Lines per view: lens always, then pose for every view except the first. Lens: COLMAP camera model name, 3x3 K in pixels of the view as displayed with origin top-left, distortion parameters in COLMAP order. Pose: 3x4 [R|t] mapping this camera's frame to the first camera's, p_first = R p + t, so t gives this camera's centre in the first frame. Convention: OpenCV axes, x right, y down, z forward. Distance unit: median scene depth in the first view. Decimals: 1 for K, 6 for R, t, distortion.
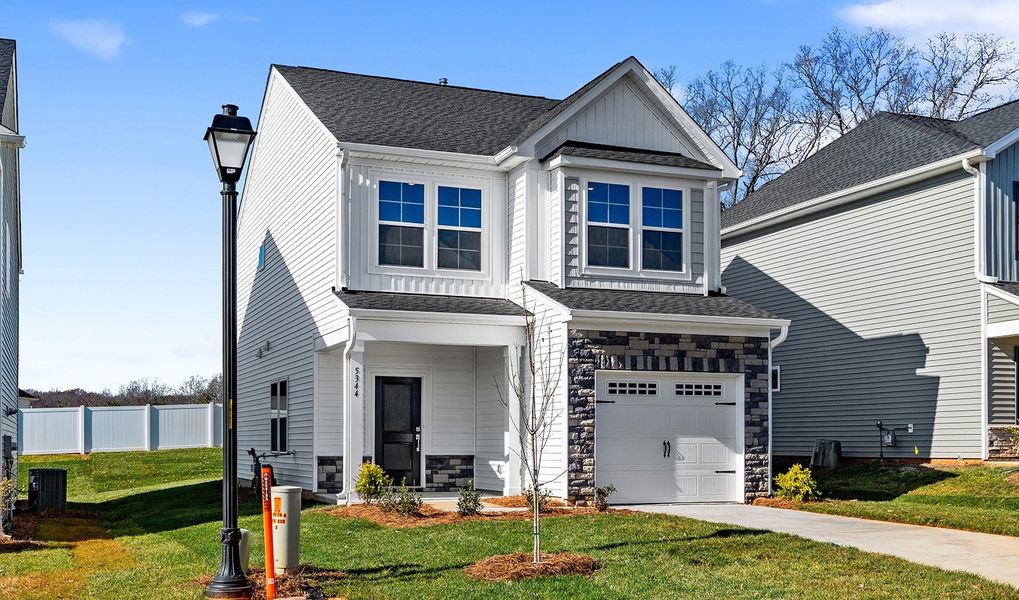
lens RADIAL K [[1127.1, 0, 509.3], [0, 1127.1, 351.0], [0, 0, 1]] dist [-0.001236, -0.013687]
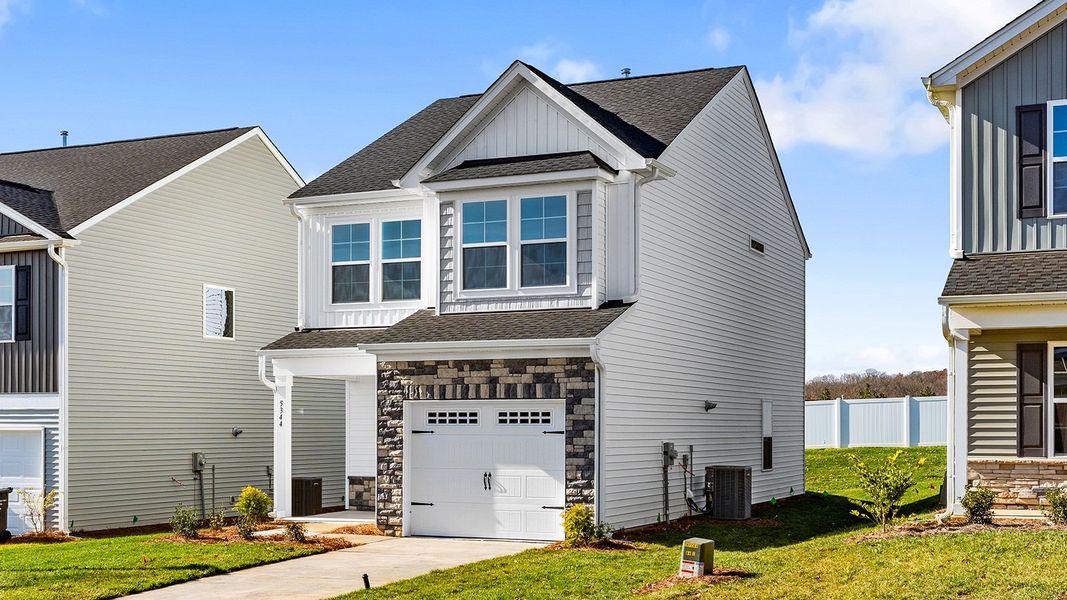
lens RADIAL K [[1356.2, 0, 533.5], [0, 1356.2, 300.0], [0, 0, 1]] dist [-0.002984, -0.000390]
pose [[0.690450, -0.065622, -0.720398, 0.979840], [0.058313, 0.997685, -0.034991, -0.022520], [0.721026, -0.017849, 0.692678, 0.234238]]
